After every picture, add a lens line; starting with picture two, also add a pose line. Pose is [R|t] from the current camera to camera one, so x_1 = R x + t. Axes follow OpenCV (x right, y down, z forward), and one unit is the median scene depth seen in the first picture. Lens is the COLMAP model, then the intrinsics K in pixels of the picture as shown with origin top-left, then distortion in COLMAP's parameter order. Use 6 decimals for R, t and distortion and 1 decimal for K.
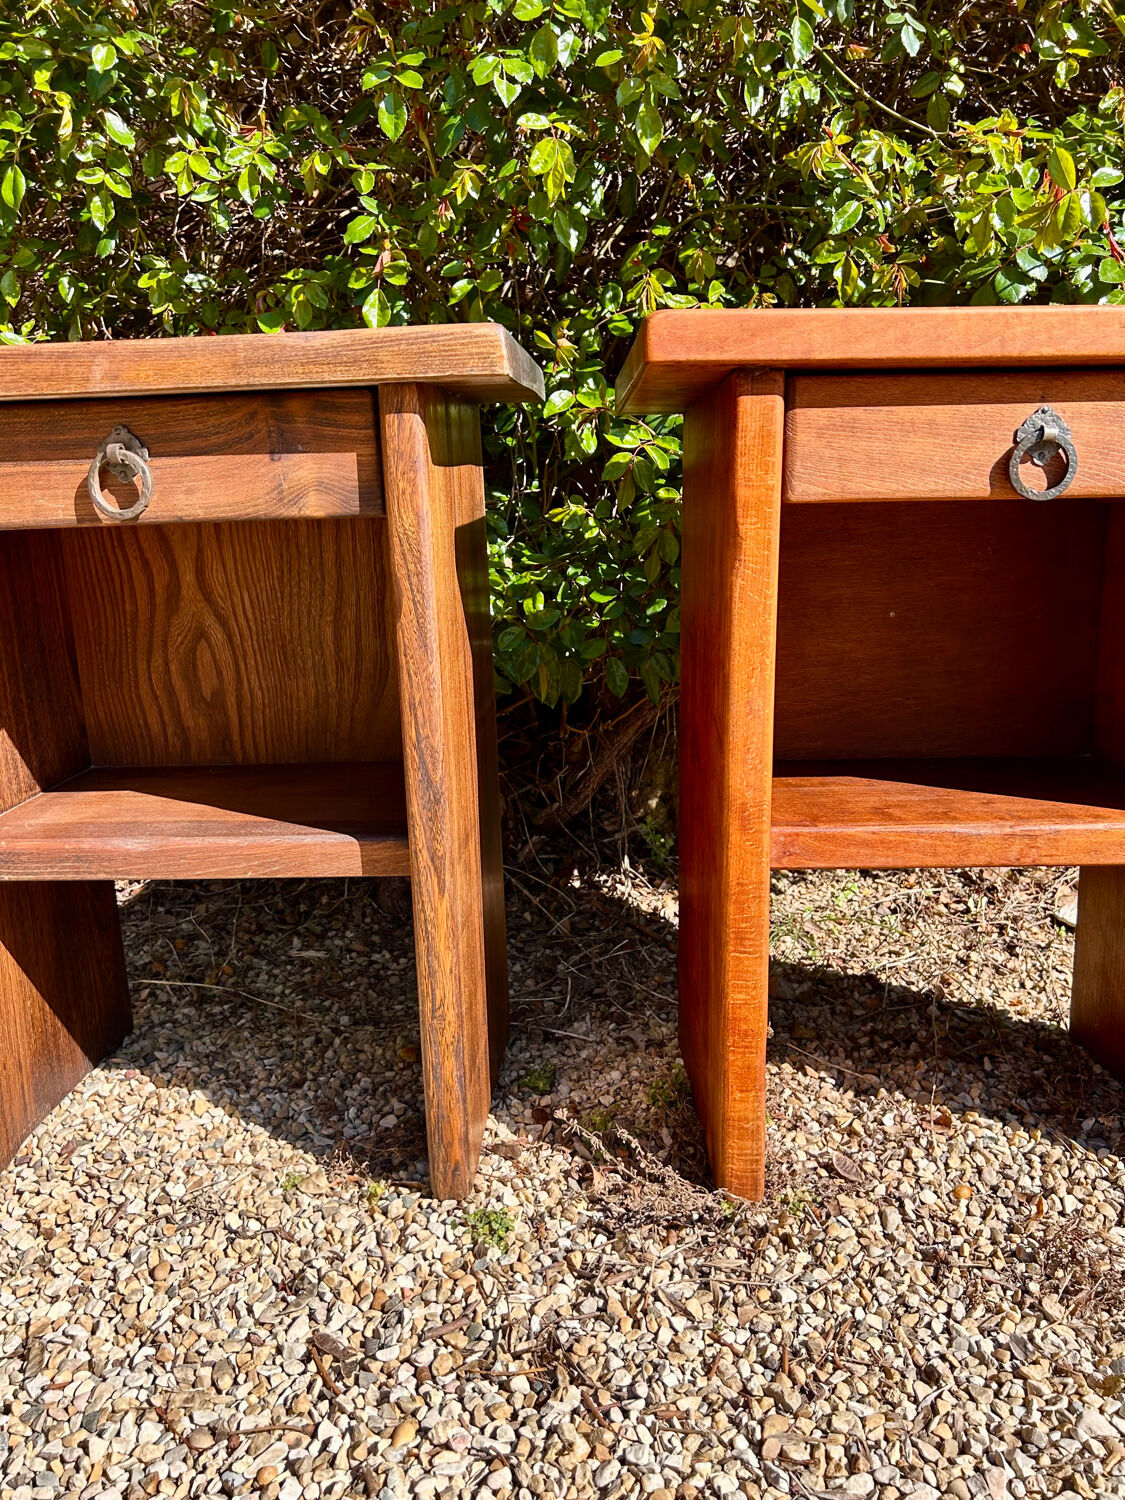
lens RADIAL K [[1130.2, 0, 559.8], [0, 1130.2, 744.1], [0, 0, 1]] dist [0.041358, -0.054180]
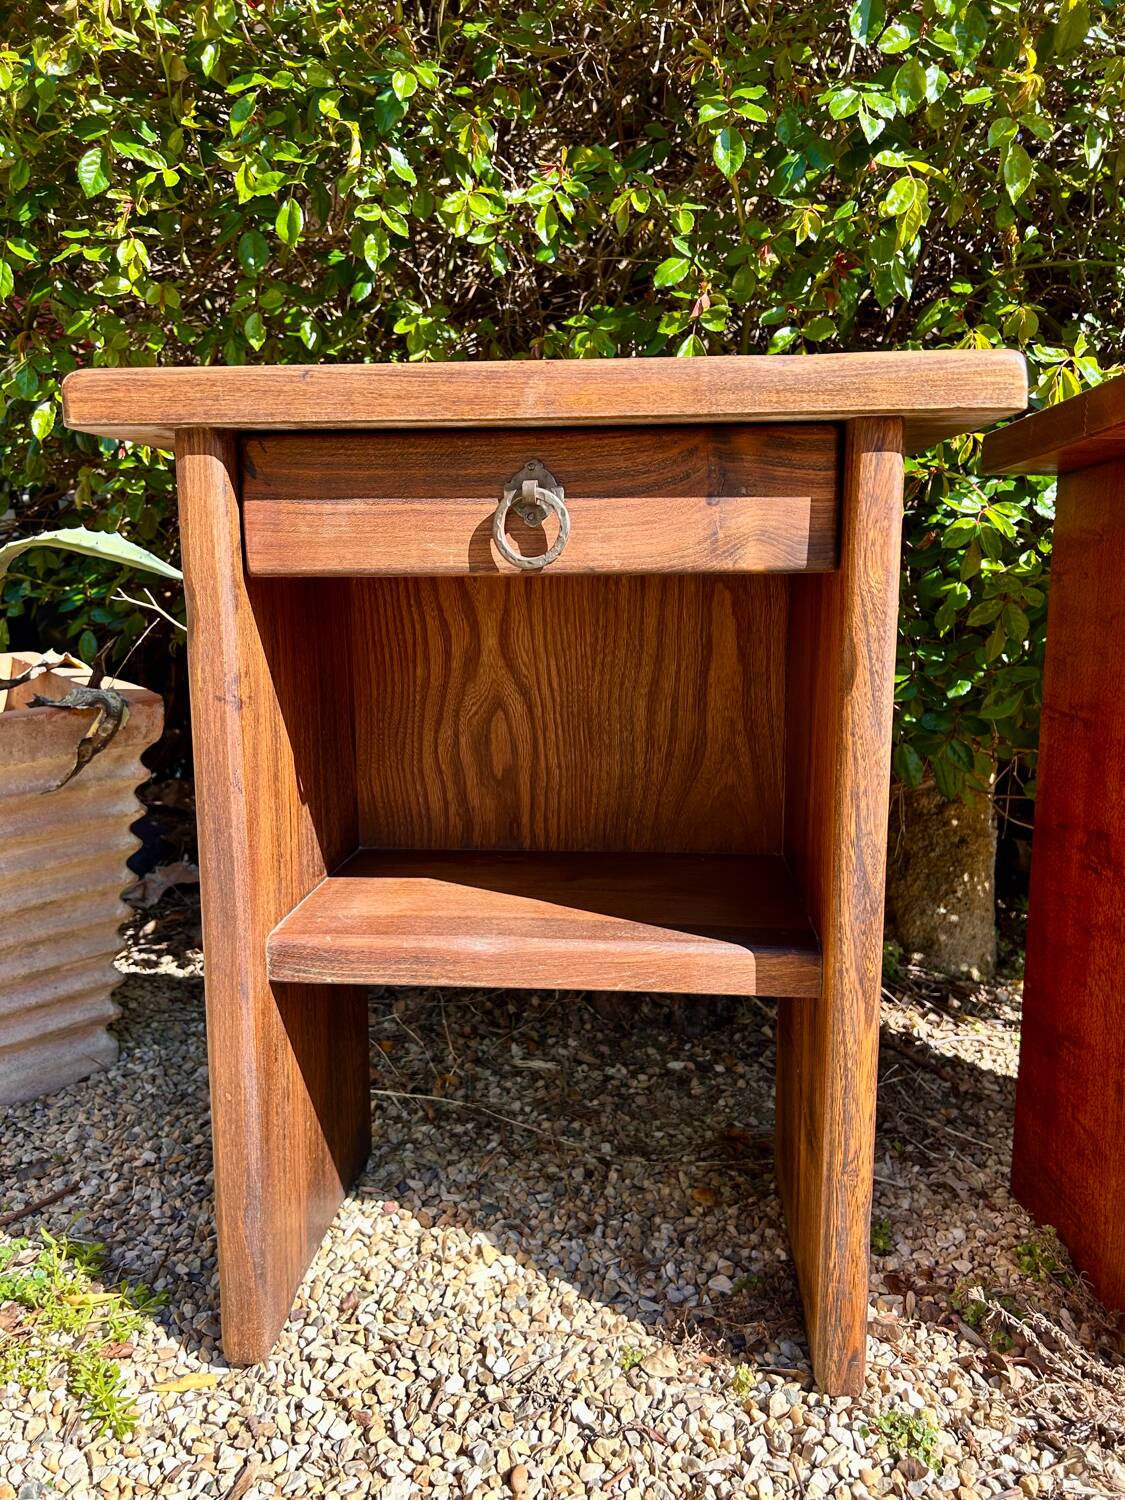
lens RADIAL K [[1130.2, 0, 559.8], [0, 1130.2, 744.1], [0, 0, 1]] dist [0.041358, -0.054180]
pose [[0.999339, 0.033735, -0.013579, -0.307105], [-0.034636, 0.996752, -0.072706, -0.002789], [0.011082, 0.073128, 0.997261, 0.140133]]
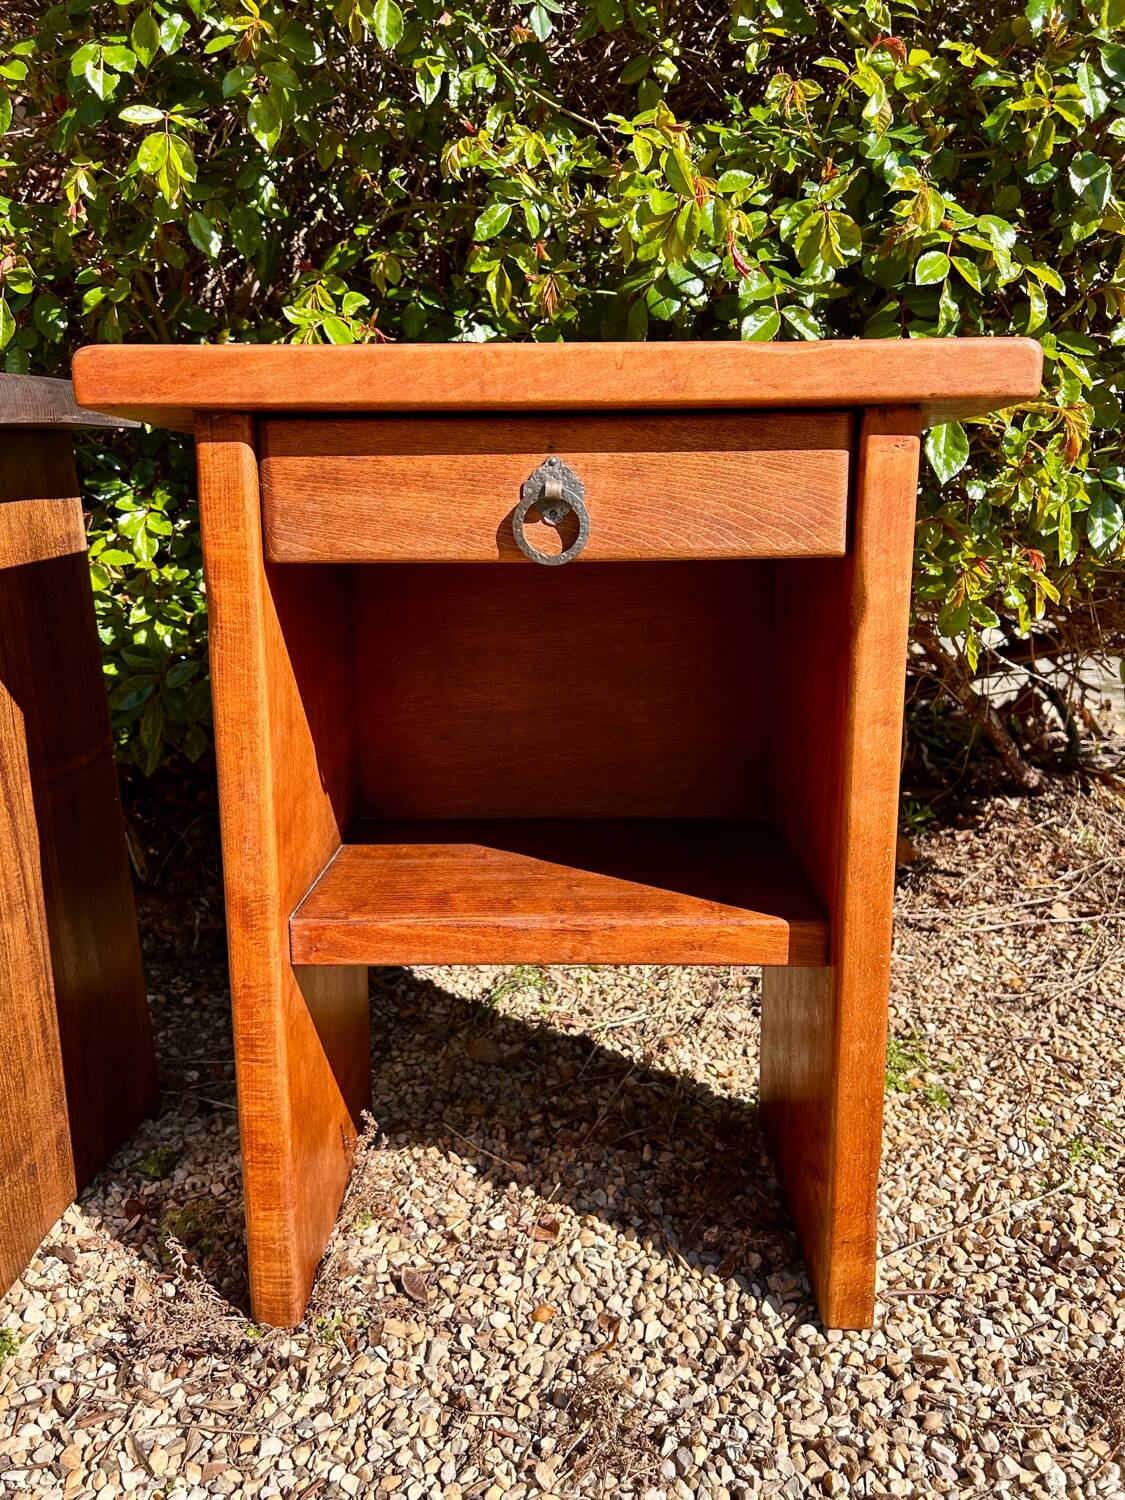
lens RADIAL K [[1130.6, 0, 562.5], [0, 1130.6, 750.0], [0, 0, 1]] dist [0.039281, -0.051039]
pose [[0.999667, 0.011674, -0.023014, 0.398611], [-0.011084, 0.999611, 0.025582, -0.082212], [0.023304, -0.025318, 0.999408, 0.107474]]
